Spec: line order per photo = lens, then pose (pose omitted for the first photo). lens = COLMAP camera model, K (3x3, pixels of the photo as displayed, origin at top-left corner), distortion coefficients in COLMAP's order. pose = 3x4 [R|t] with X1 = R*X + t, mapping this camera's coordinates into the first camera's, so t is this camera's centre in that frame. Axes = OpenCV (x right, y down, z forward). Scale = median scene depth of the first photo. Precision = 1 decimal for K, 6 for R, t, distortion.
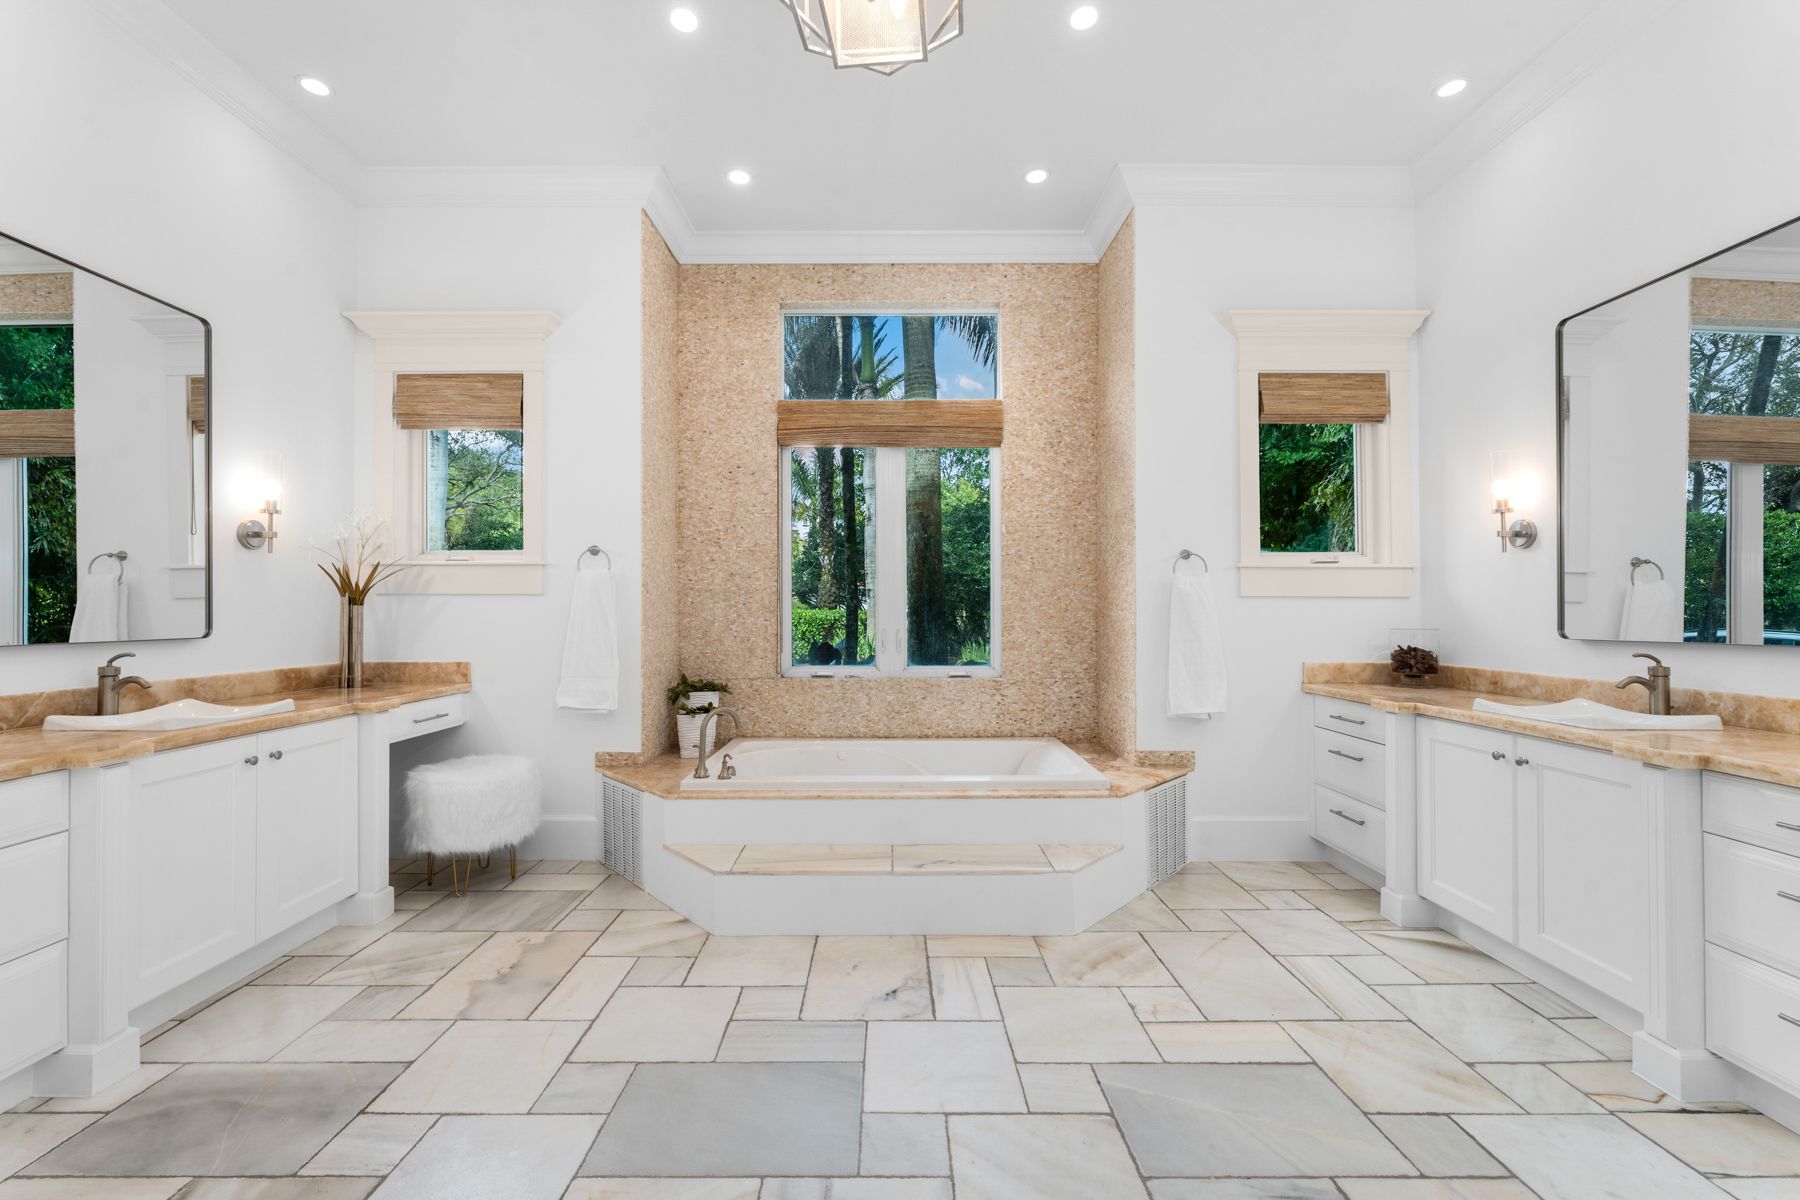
lens RADIAL K [[730.8, 0, 888.8], [0, 730.8, 603.3], [0, 0, 1]] dist [-0.003313, -0.000102]
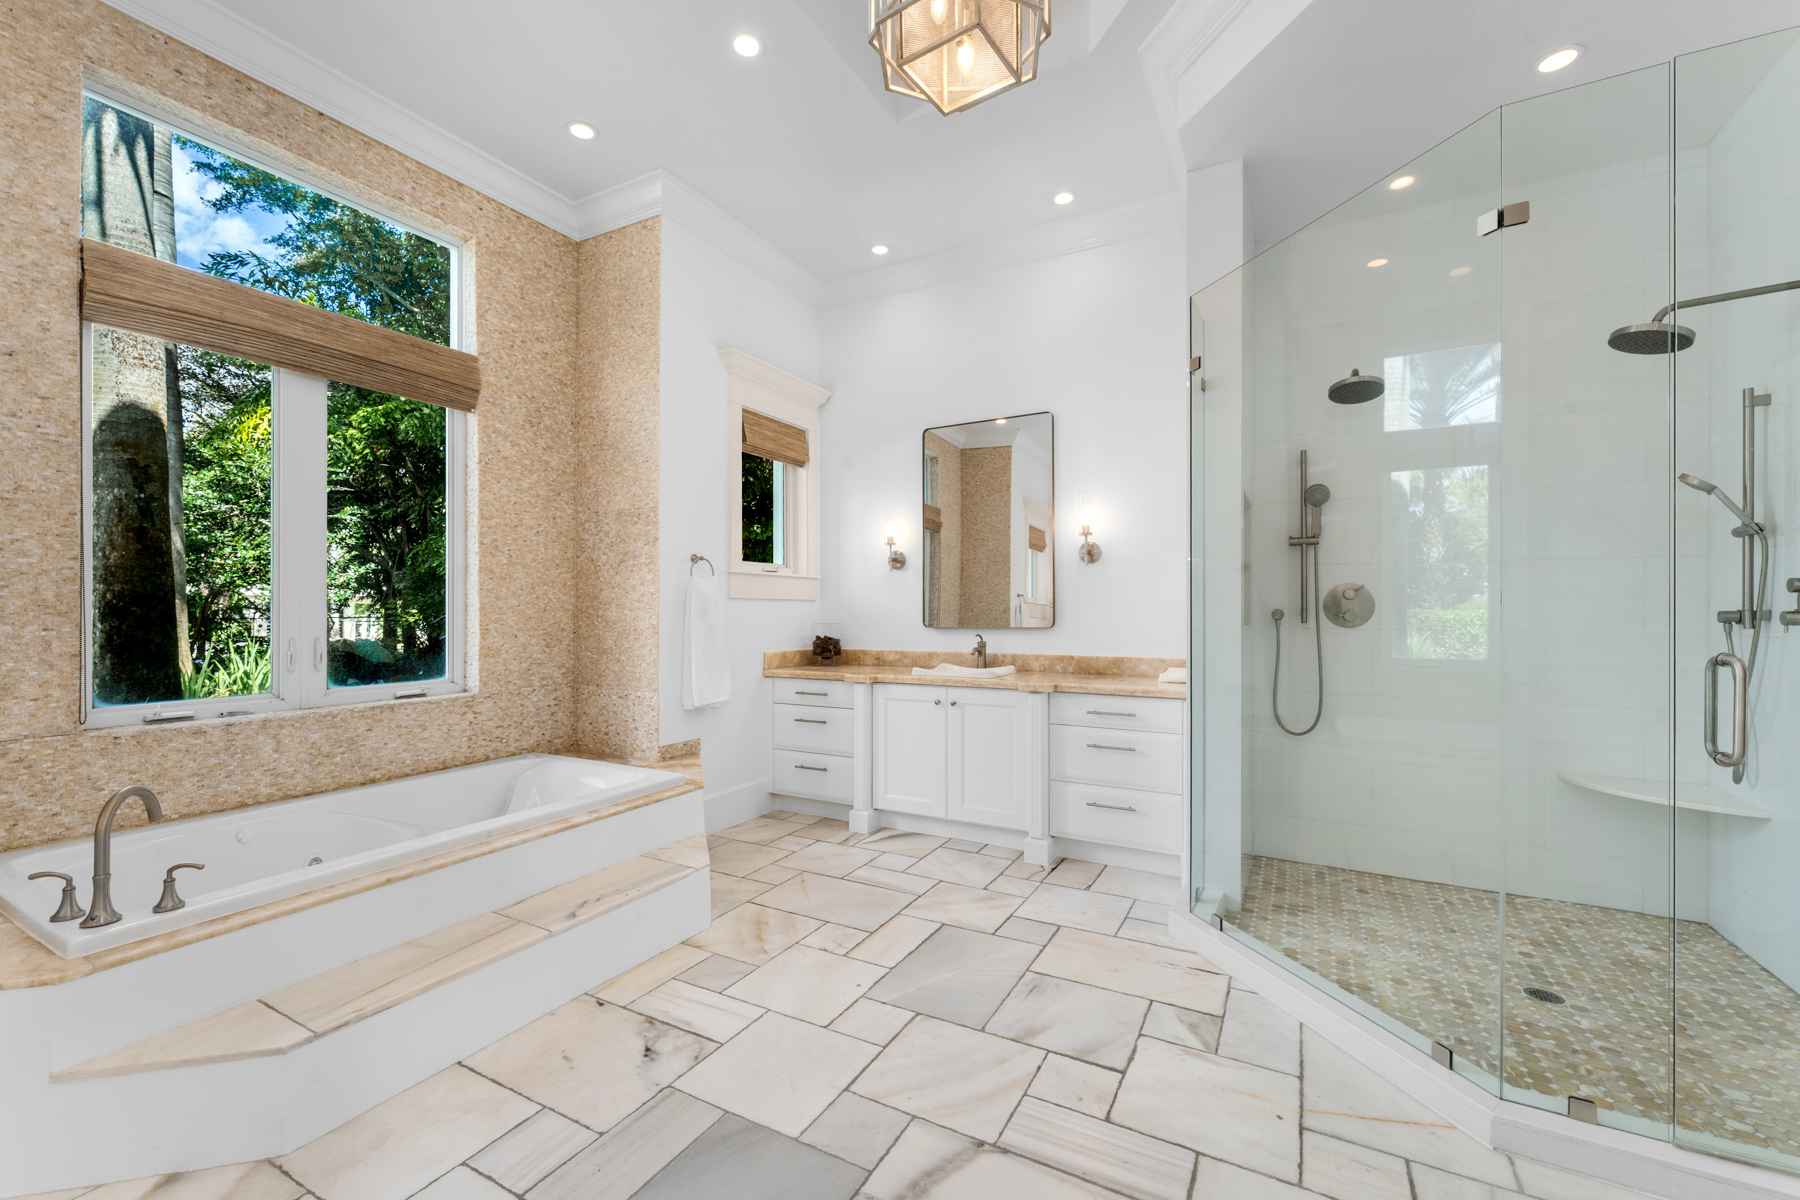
lens RADIAL K [[730.8, 0, 889.9], [0, 730.8, 610.5], [0, 0, 1]] dist [-0.003313, -0.000102]
pose [[0.487360, -0.001543, 0.873200, -0.409337], [-0.006490, 0.999964, 0.005390, 0.002556], [-0.873177, -0.008293, 0.487333, 0.223015]]
